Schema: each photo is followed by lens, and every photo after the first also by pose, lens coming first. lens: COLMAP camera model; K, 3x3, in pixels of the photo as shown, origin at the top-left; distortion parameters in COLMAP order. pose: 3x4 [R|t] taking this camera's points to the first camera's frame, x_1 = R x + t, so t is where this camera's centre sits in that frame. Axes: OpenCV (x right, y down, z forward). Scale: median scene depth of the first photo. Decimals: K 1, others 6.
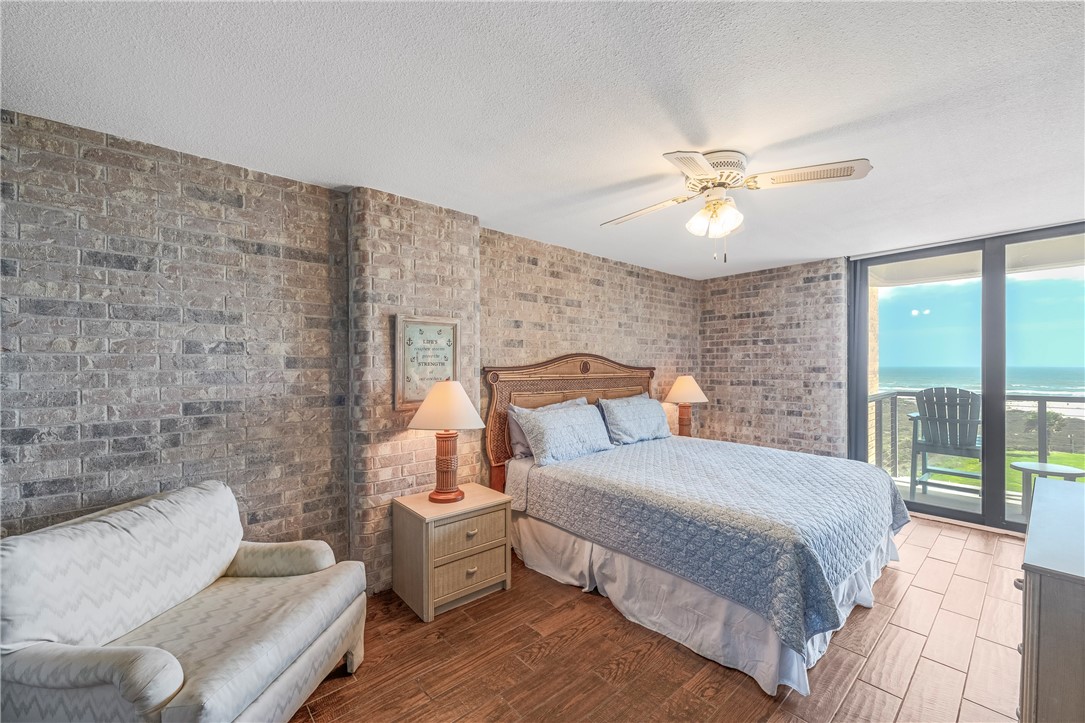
lens RADIAL K [[429.8, 0, 549.6], [0, 429.8, 366.4], [0, 0, 1]] dist [-0.001334, -0.000339]
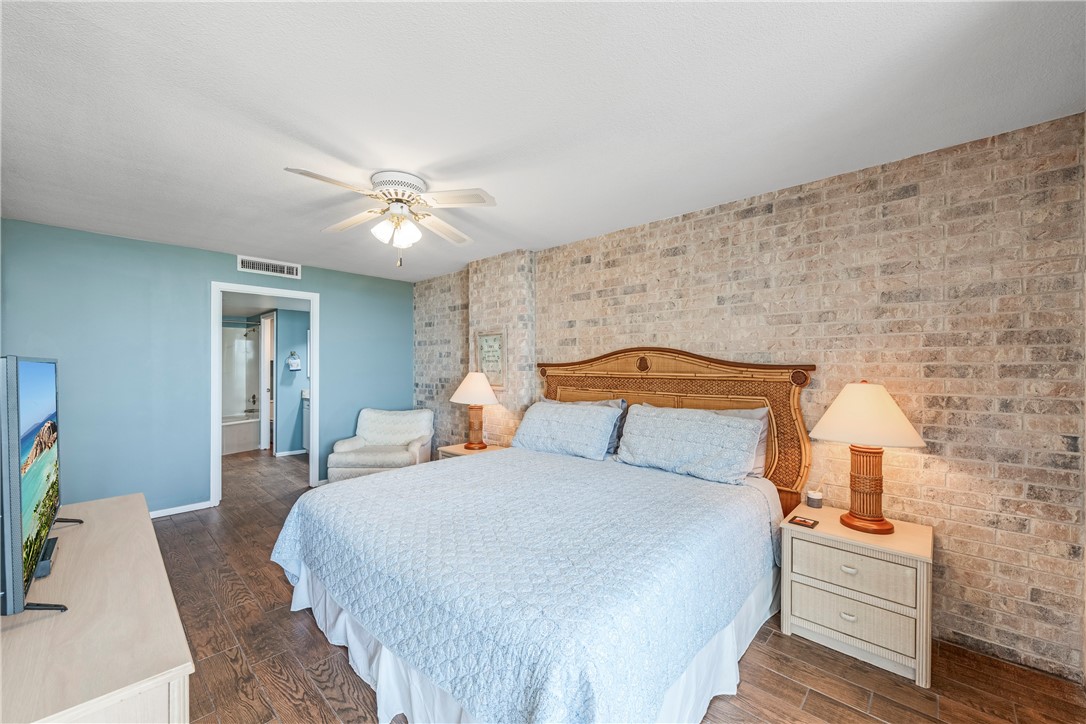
lens RADIAL K [[432.7, 0, 544.4], [0, 432.7, 363.7], [0, 0, 1]] dist [-0.001510, -0.000194]
pose [[0.081821, 0.000565, -0.996647, 0.896926], [-0.002364, 0.999997, 0.000373, 0.001280], [0.996644, 0.002326, 0.081822, 0.751297]]
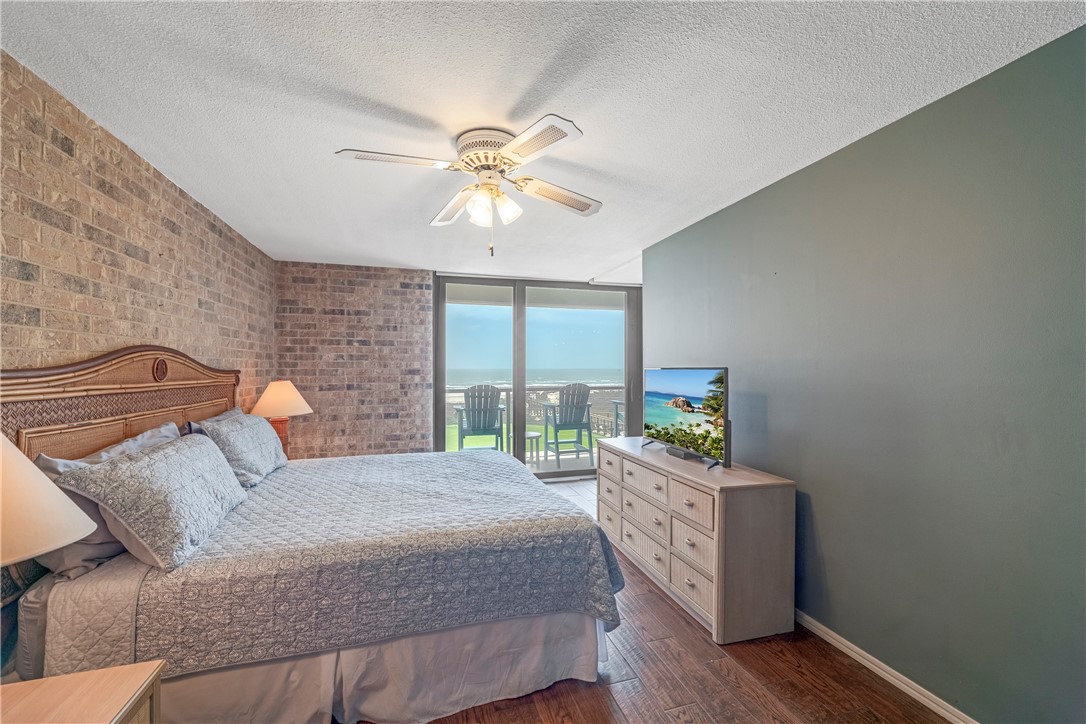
lens RADIAL K [[427.8, 0, 545.6], [0, 427.8, 365.1], [0, 0, 1]] dist [0.000101, -0.000650]
pose [[0.411719, 0.008988, 0.911266, -0.224043], [-0.000394, 0.999953, -0.009685, 0.000739], [-0.911311, 0.003628, 0.411703, 0.305193]]
